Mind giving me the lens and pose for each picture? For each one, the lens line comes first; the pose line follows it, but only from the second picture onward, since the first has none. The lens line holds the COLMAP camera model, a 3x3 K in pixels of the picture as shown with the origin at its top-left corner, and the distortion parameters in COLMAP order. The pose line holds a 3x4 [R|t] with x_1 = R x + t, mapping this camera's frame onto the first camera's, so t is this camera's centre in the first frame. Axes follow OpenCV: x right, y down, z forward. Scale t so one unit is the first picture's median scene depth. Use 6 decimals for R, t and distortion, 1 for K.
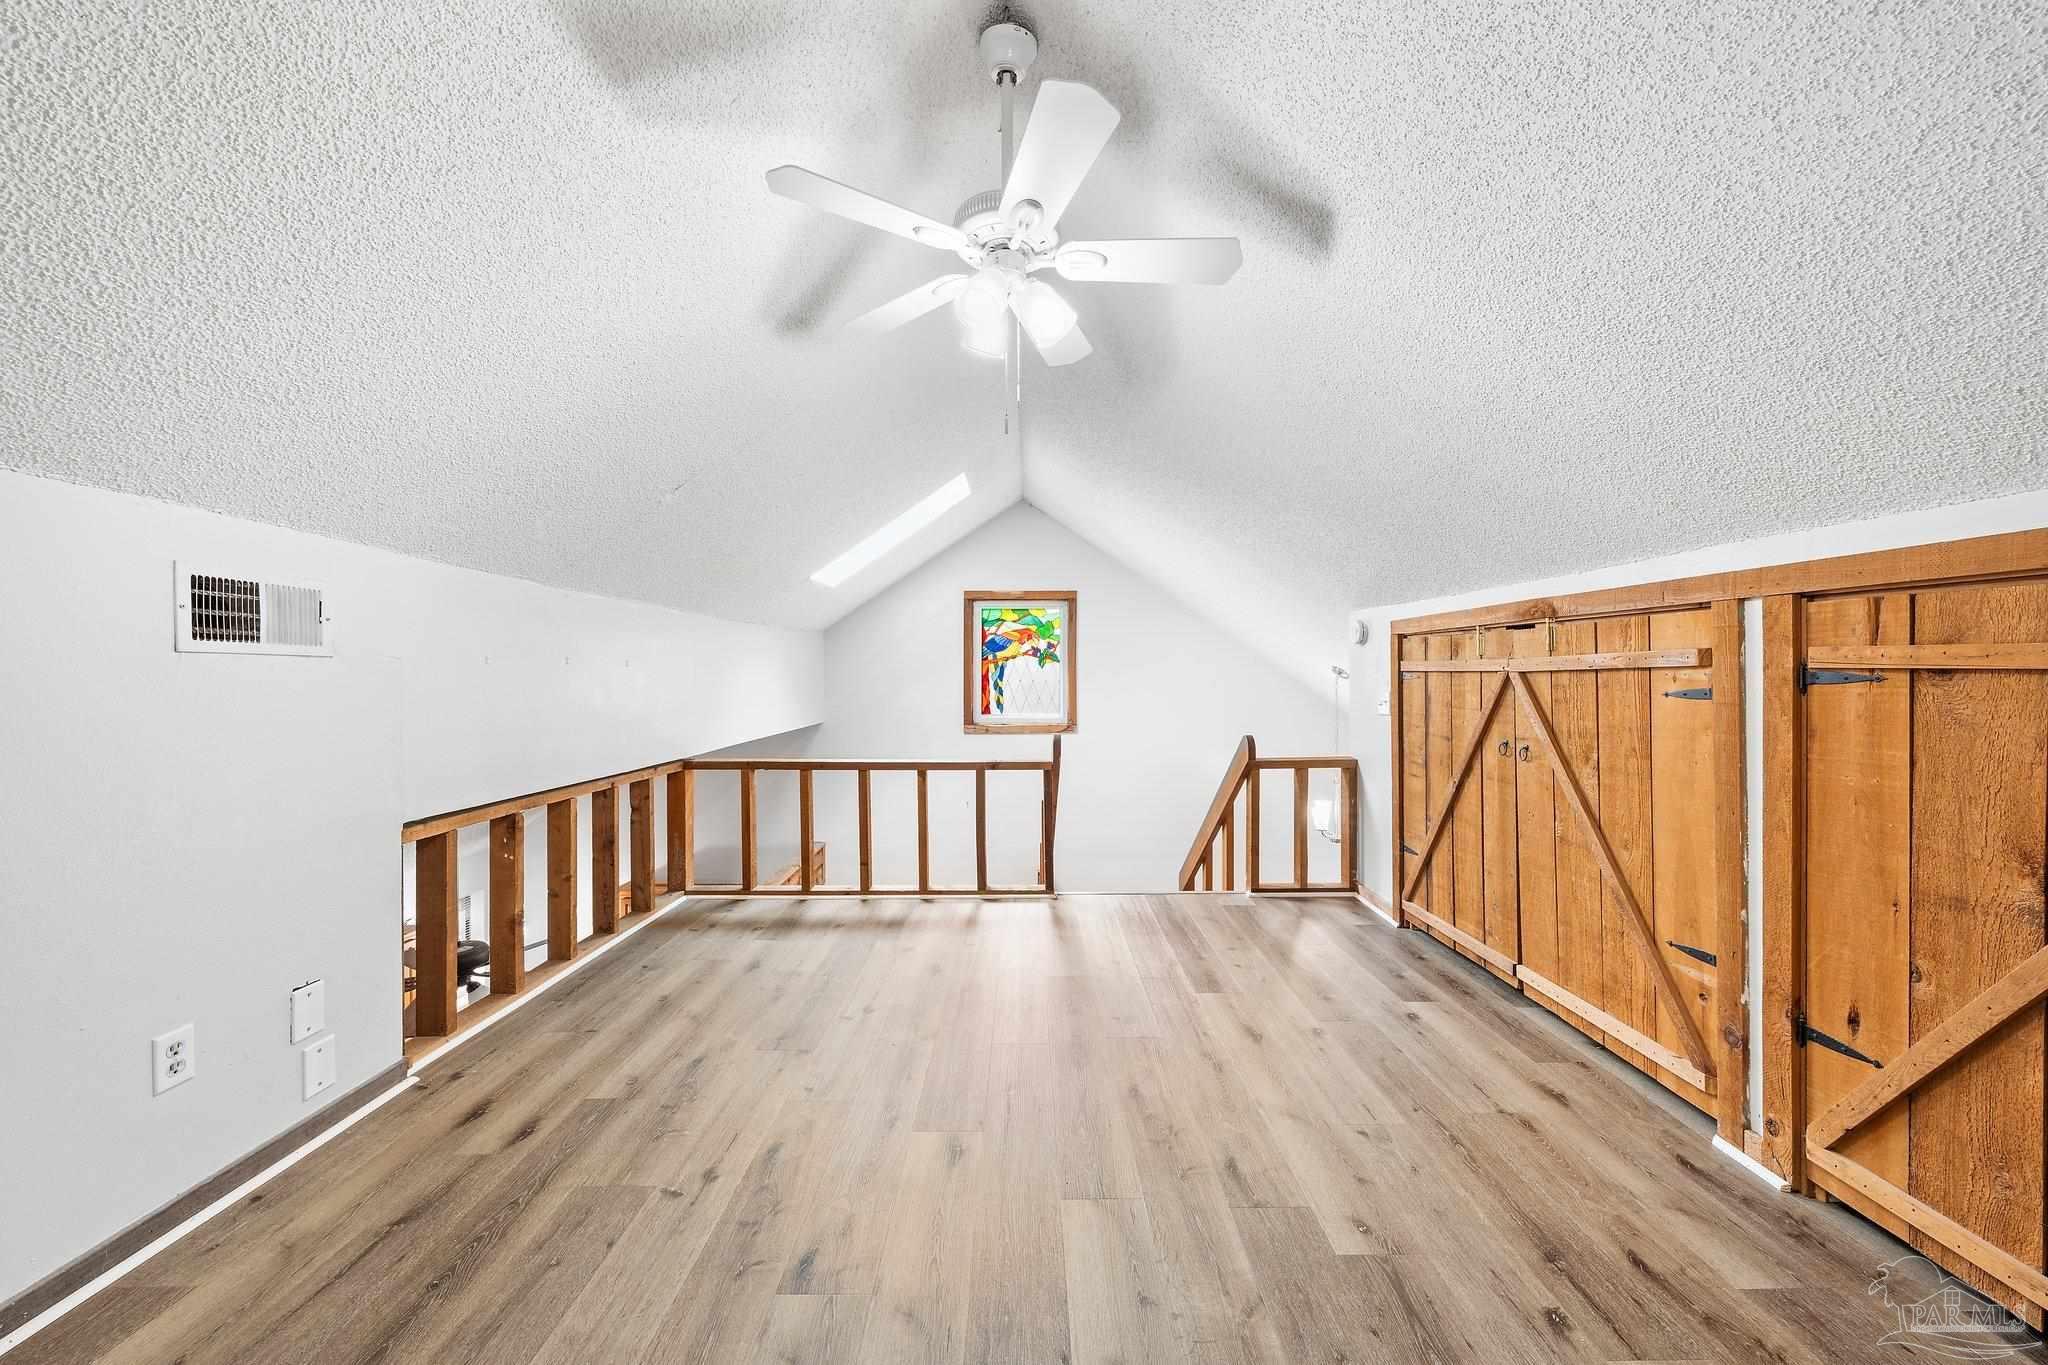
lens RADIAL K [[743.2, 0, 1039.1], [0, 743.2, 678.9], [0, 0, 1]] dist [-0.005280, 0.000641]
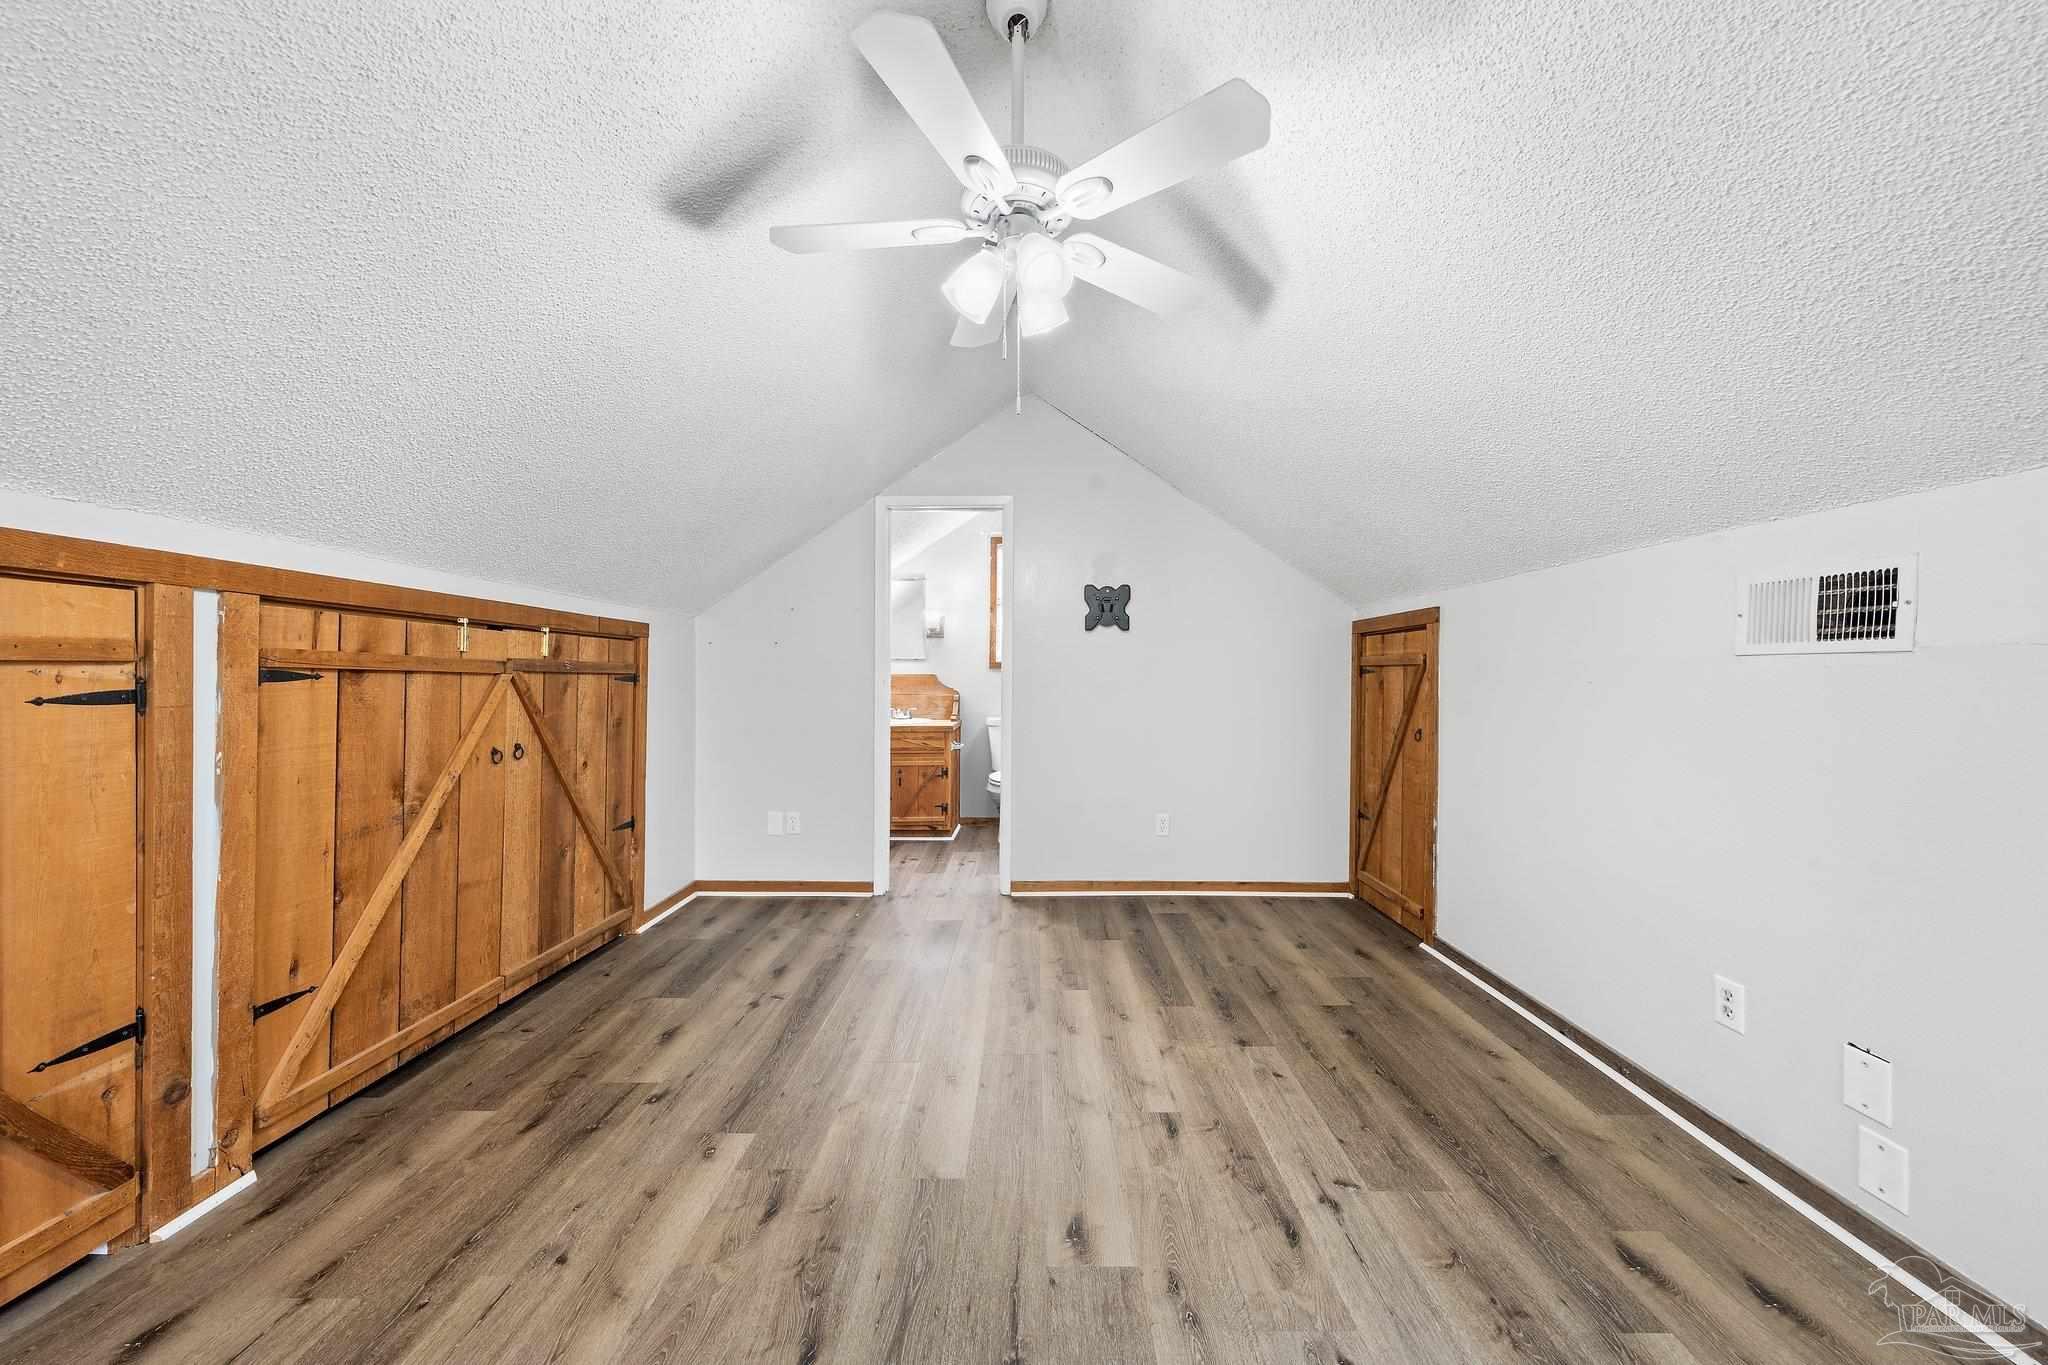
lens RADIAL K [[695.6, 0, 1039.7], [0, 695.6, 673.5], [0, 0, 1]] dist [-0.002728, -0.000182]
pose [[-0.999953, -0.001842, 0.009551, -0.083533], [-0.001842, 0.999998, 0.000003, -0.006712], [-0.009551, -0.000014, -0.999954, 1.977770]]
